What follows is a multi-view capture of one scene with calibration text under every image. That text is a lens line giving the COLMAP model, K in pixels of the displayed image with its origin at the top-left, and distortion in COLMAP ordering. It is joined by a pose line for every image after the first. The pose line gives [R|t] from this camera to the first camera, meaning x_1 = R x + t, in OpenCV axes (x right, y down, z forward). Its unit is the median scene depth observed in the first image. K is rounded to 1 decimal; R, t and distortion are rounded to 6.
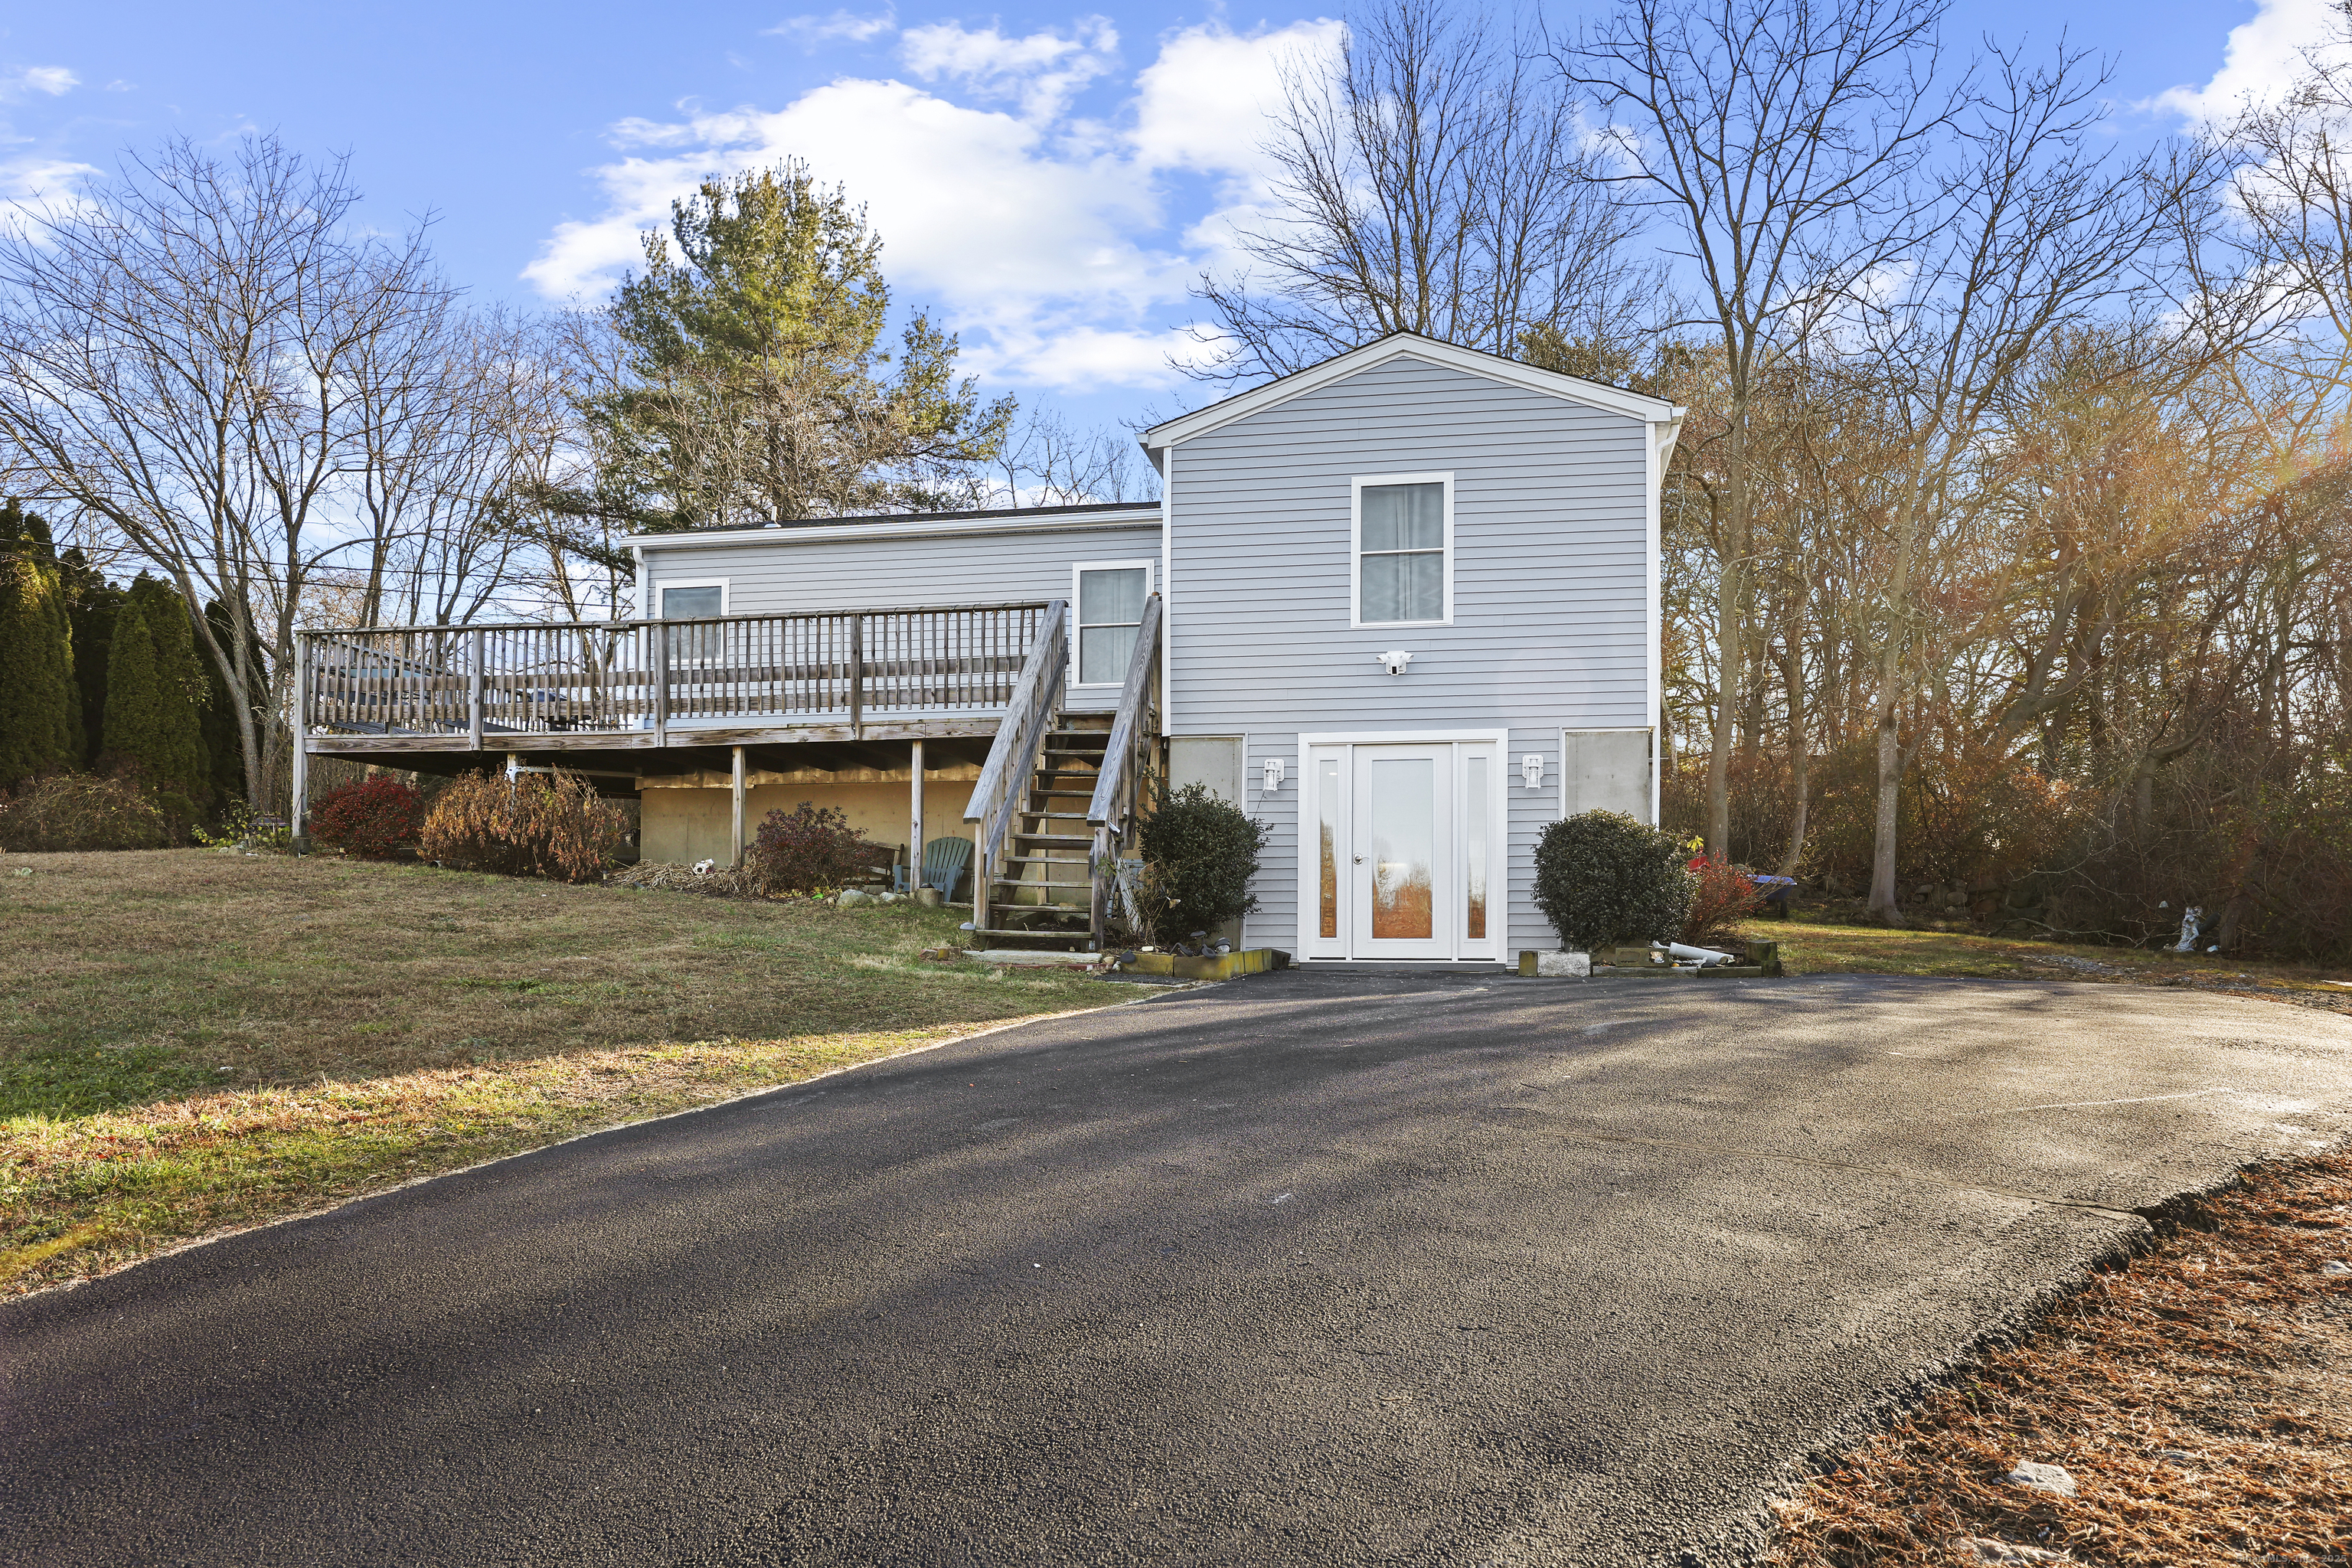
lens RADIAL K [[1571.5, 0, 1176.0], [0, 1571.5, 784.0], [0, 0, 1]] dist [0.003639, 0.000750]
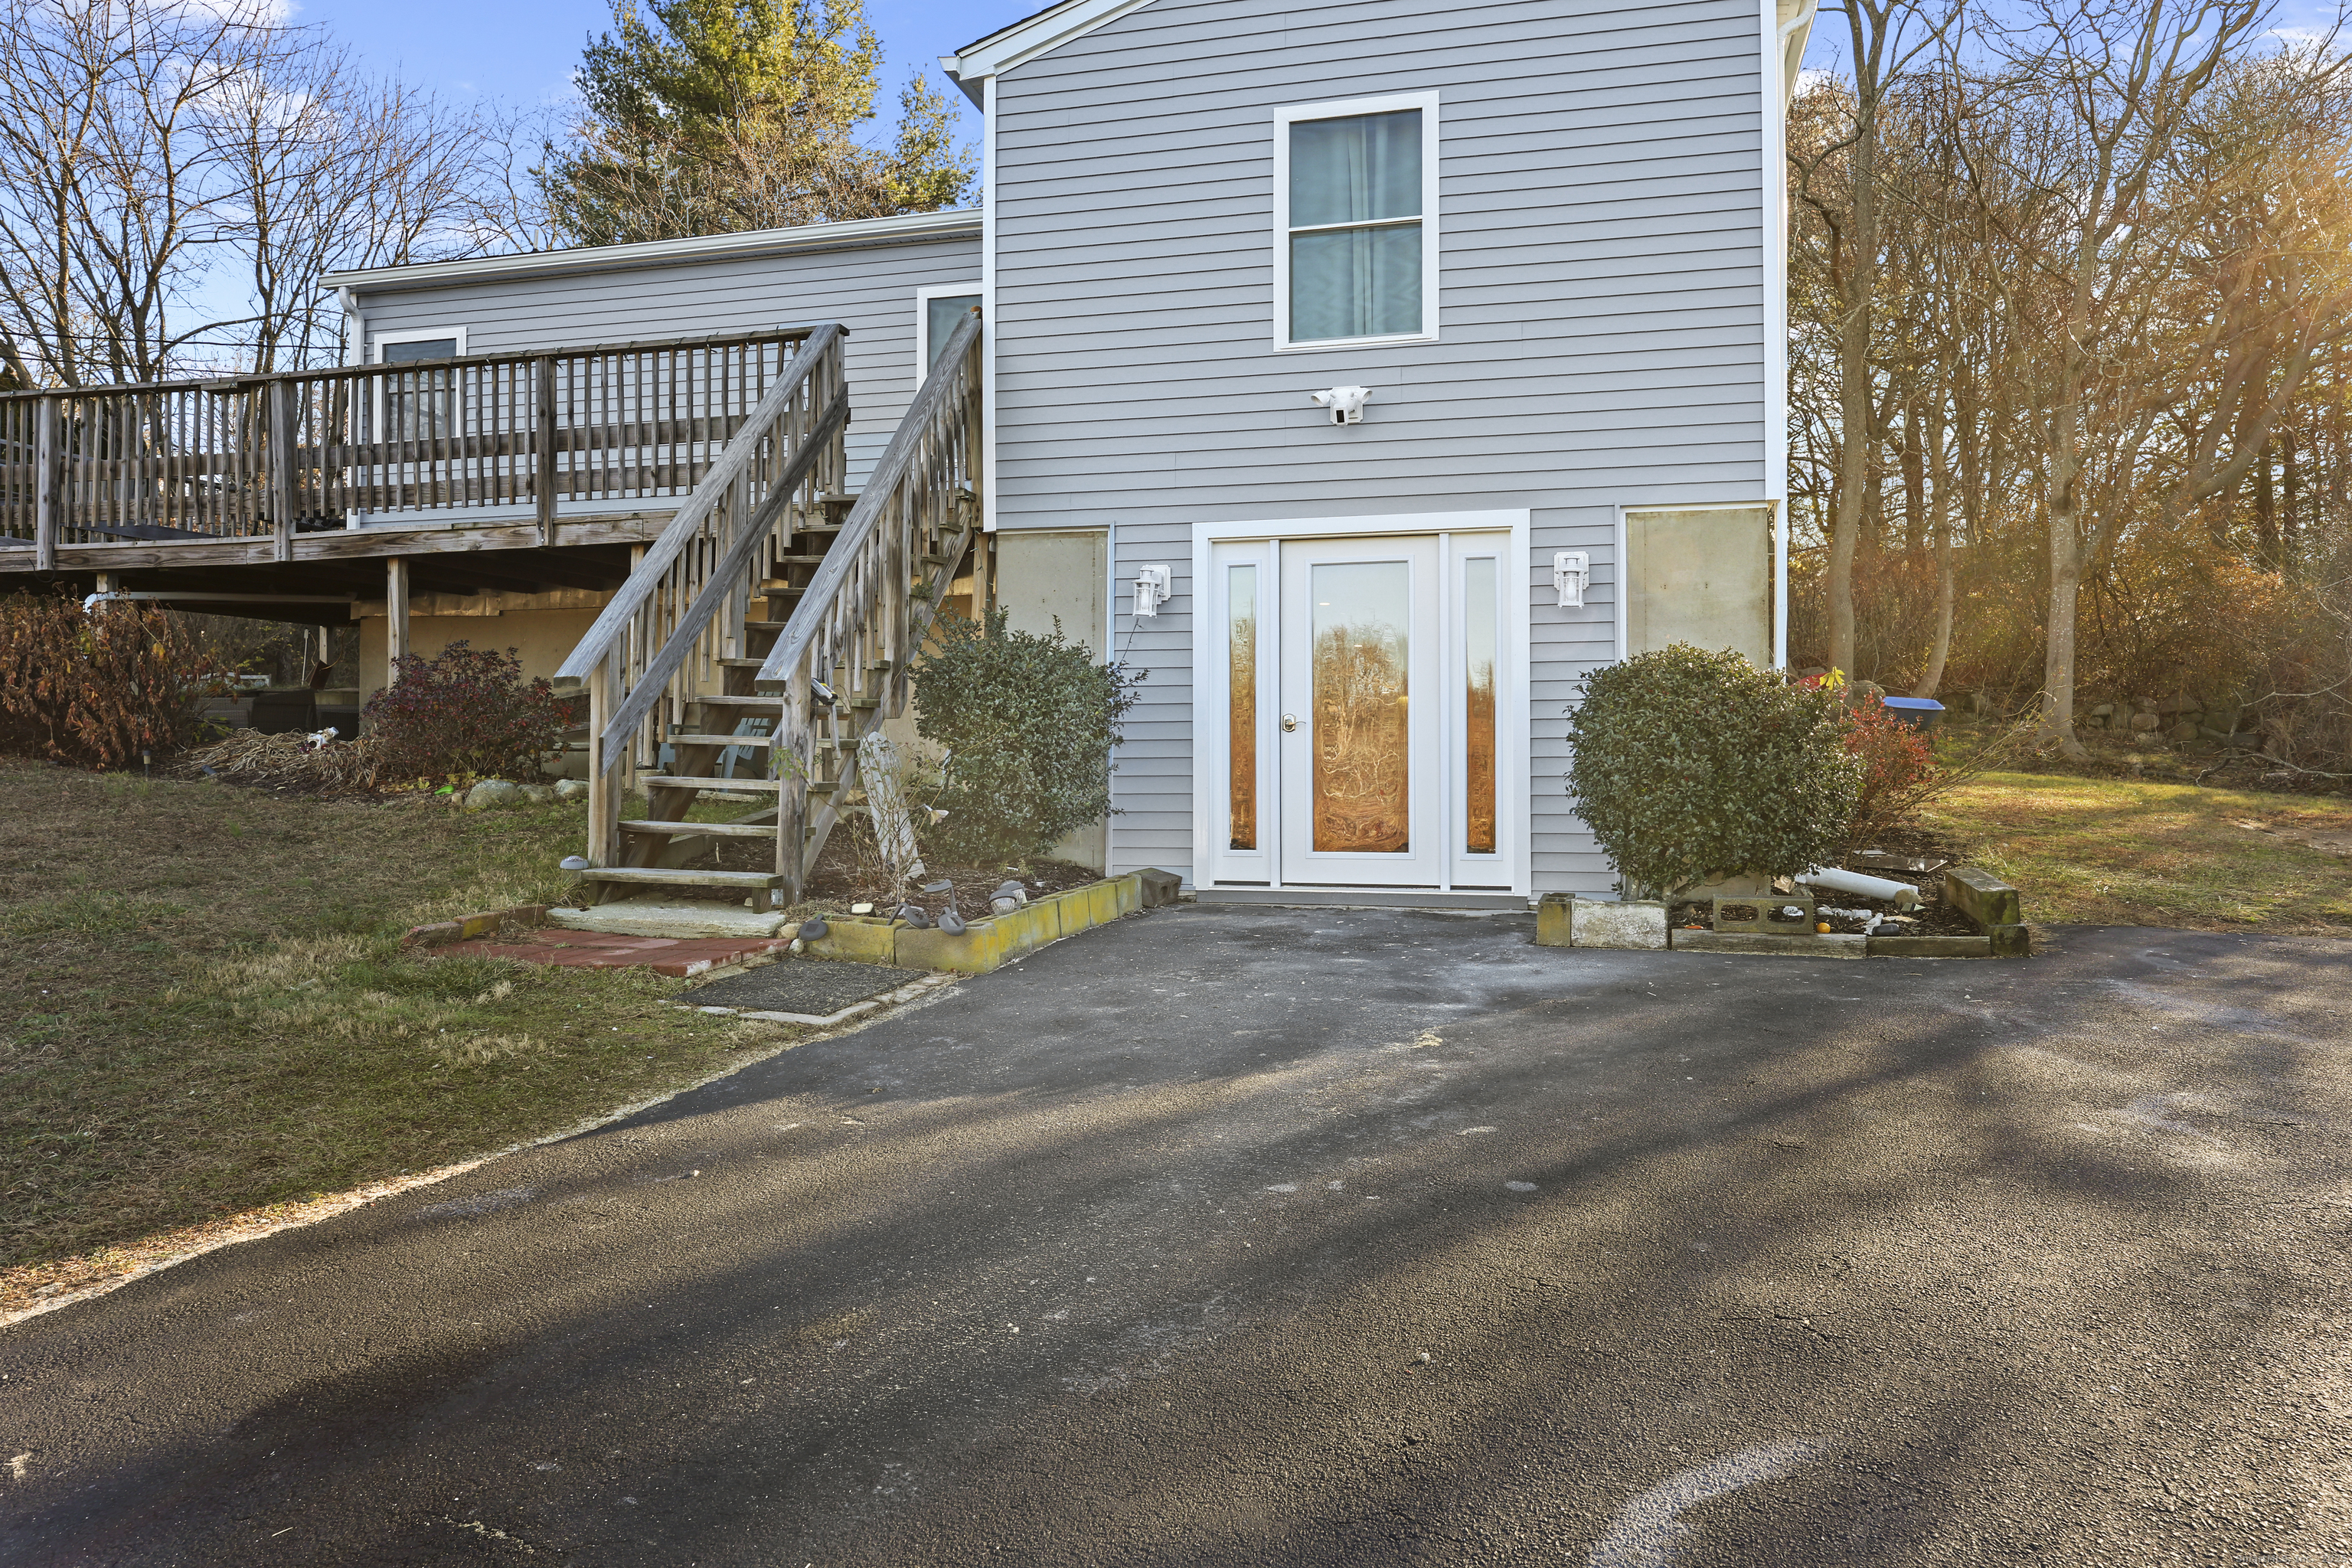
lens RADIAL K [[1524.9, 0, 1171.7], [0, 1524.9, 625.8], [0, 0, 1]] dist [0.003921, -0.000589]
pose [[0.997582, -0.013108, -0.068252, 0.105075], [0.014804, 0.999593, 0.024401, -0.006097], [0.067904, -0.025353, 0.997370, 0.374524]]
